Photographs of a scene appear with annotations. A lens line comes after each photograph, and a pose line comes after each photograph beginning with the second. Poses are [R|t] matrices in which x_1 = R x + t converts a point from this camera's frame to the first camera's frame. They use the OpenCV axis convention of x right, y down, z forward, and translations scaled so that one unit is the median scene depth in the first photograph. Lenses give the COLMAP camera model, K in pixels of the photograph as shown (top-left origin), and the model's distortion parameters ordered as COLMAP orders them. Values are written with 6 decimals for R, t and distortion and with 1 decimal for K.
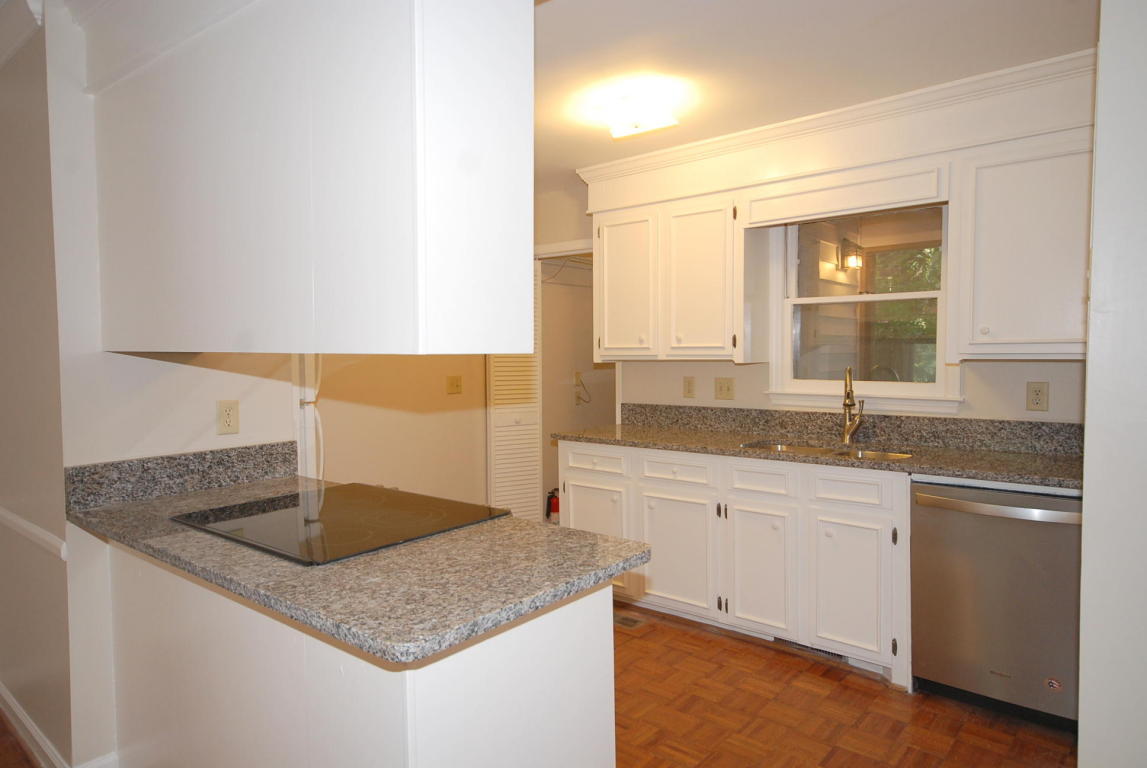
lens RADIAL K [[723.4, 0, 573.5], [0, 723.4, 384.0], [0, 0, 1]] dist [-0.001659, 0.054073]
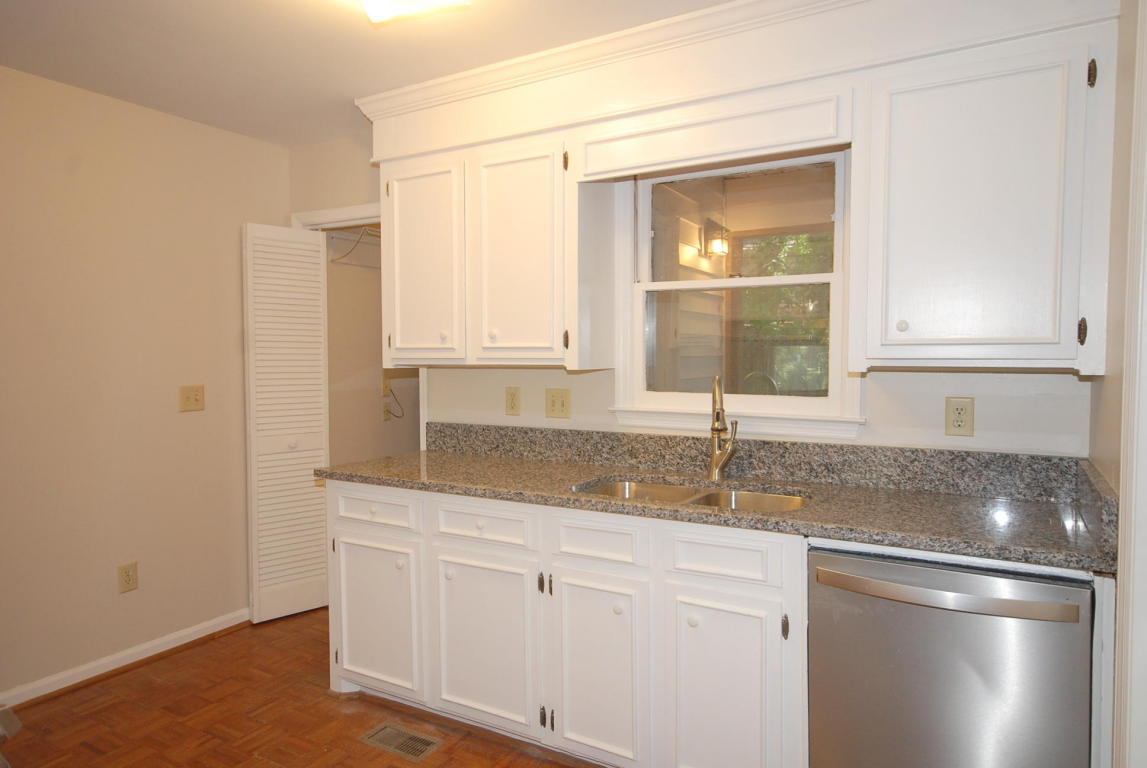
lens RADIAL K [[723.4, 0, 573.5], [0, 723.4, 384.0], [0, 0, 1]] dist [-0.001659, 0.054073]
pose [[0.983967, -0.003512, 0.178318, 0.101774], [0.003897, 0.999991, -0.001809, -0.013664], [-0.178310, 0.002475, 0.983971, 0.292858]]
